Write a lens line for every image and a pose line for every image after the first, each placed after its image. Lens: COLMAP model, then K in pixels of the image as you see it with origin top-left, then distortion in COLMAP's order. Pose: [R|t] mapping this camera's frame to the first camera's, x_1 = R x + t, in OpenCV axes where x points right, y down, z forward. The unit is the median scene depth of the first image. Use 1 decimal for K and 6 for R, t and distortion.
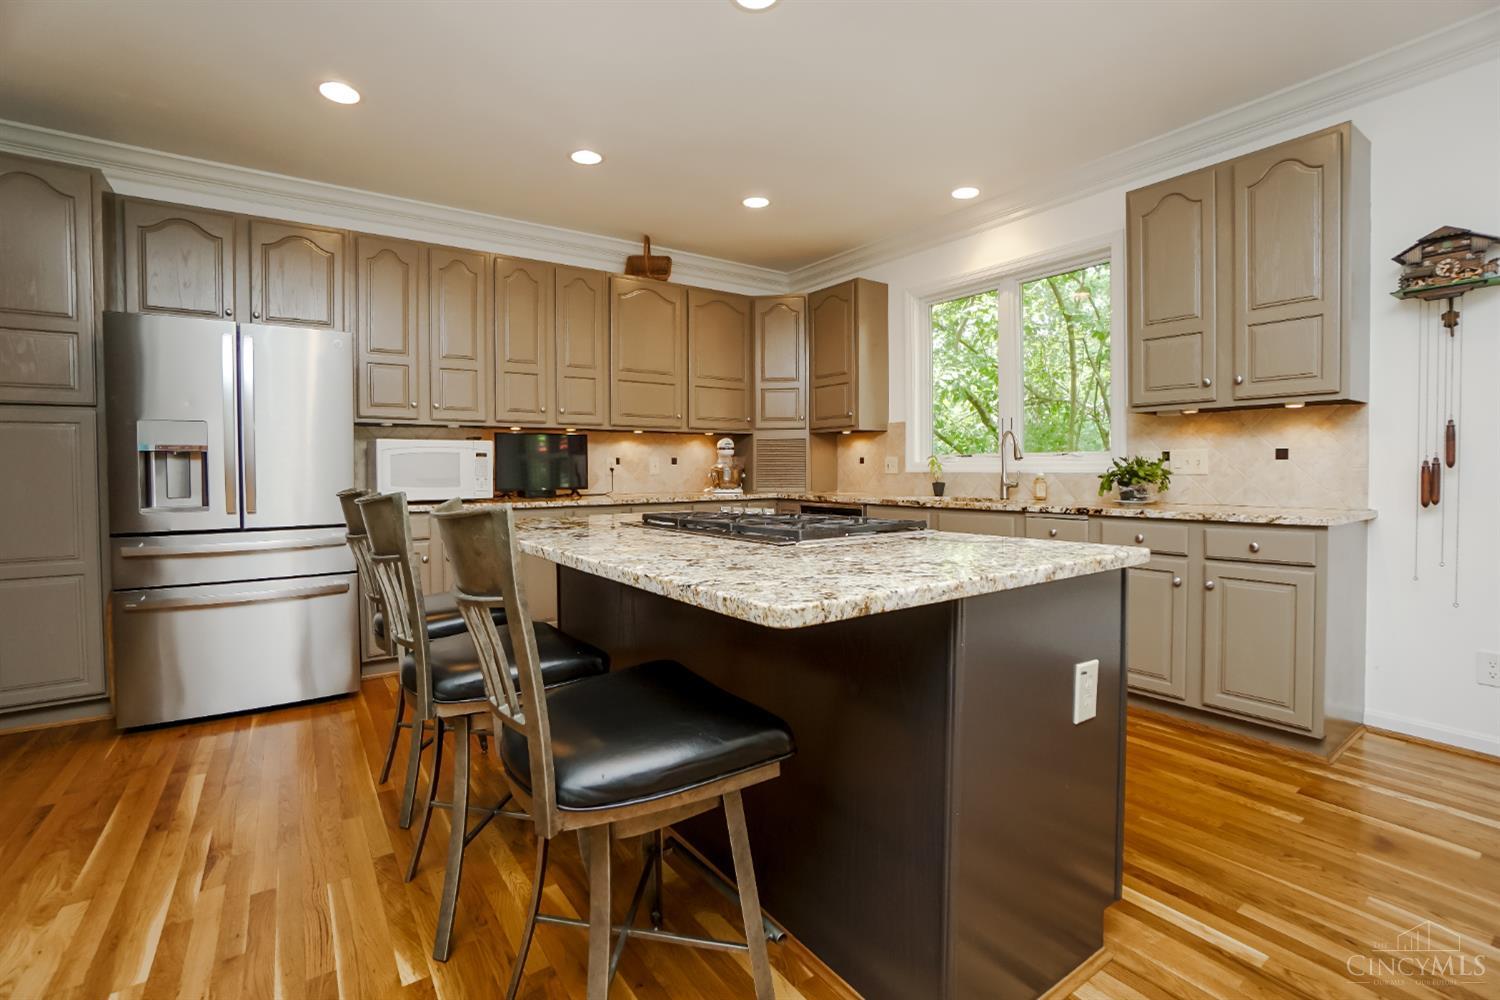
lens RADIAL K [[668.6, 0, 735.3], [0, 668.6, 483.0], [0, 0, 1]] dist [-0.053739, 0.018919]
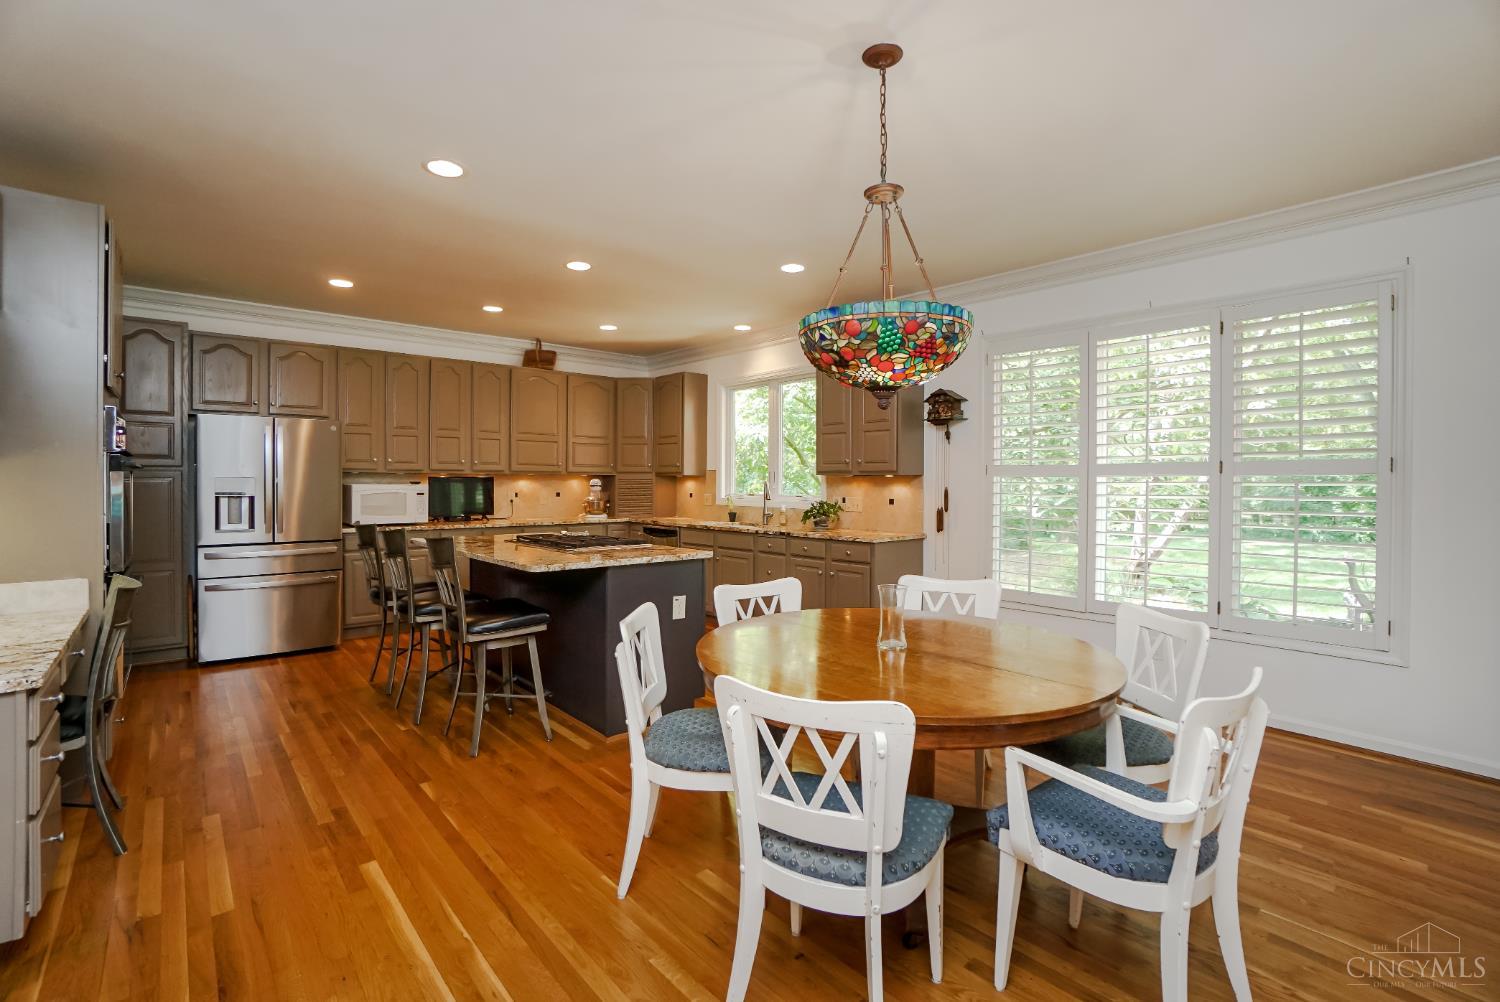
lens RADIAL K [[675.3, 0, 724.6], [0, 675.3, 481.0], [0, 0, 1]] dist [-0.041990, 0.000370]
pose [[0.995387, 0.009204, 0.095494, 0.149931], [-0.007068, 0.999718, -0.022682, -0.039182], [-0.095675, 0.021902, 0.995172, -0.543793]]
